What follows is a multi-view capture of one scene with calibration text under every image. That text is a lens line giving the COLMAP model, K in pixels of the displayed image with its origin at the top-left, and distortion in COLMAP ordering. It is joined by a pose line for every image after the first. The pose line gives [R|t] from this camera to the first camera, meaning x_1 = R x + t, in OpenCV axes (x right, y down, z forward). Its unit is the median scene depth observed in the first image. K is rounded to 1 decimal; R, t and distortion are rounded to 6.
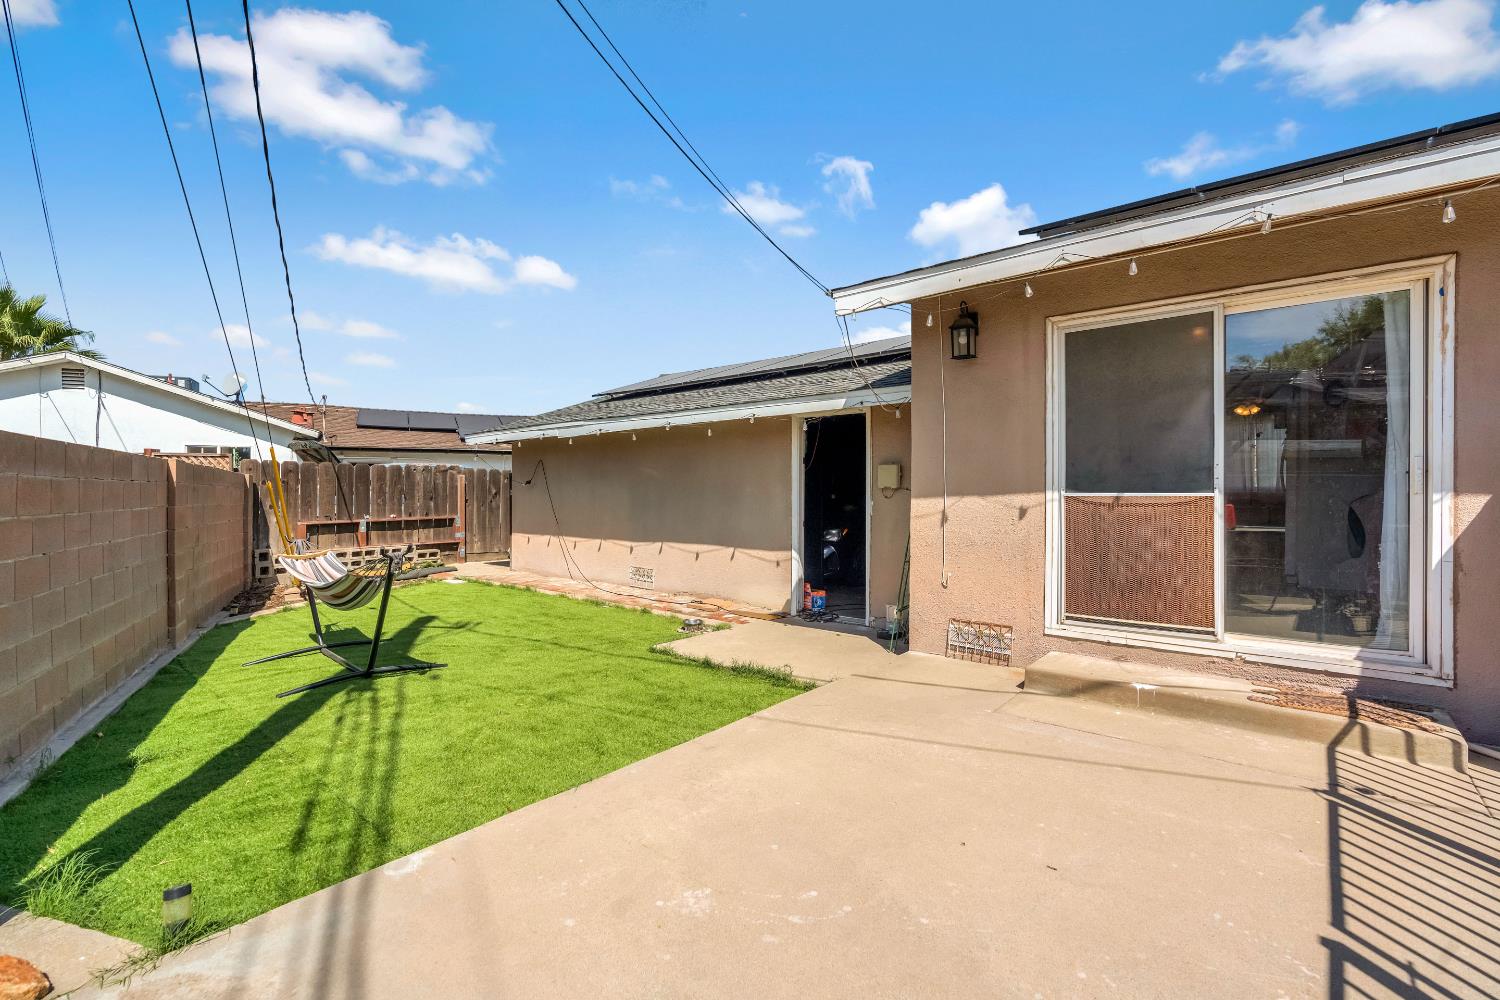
lens RADIAL K [[668.4, 0, 751.1], [0, 668.4, 491.9], [0, 0, 1]] dist [-0.003681, 0.000163]
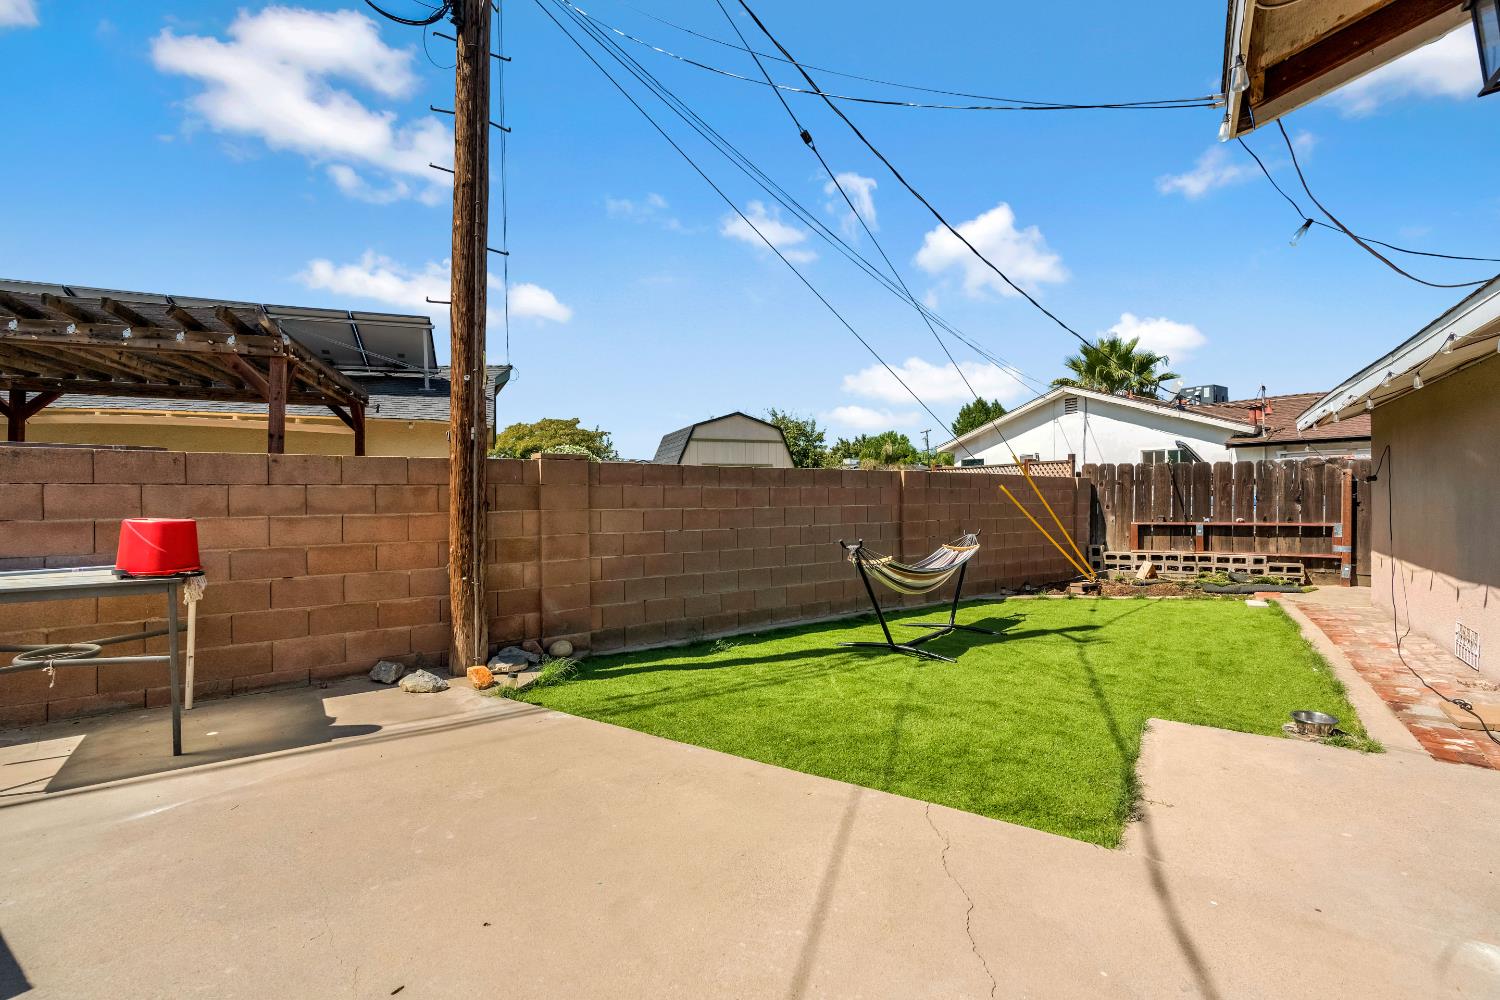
lens RADIAL K [[668.4, 0, 751.1], [0, 668.4, 491.9], [0, 0, 1]] dist [-0.003681, 0.000163]
pose [[0.117549, -0.001685, -0.993066, 0.261912], [0.004699, 0.999988, -0.001140, -0.002949], [0.993056, -0.004532, 0.117555, 0.271031]]
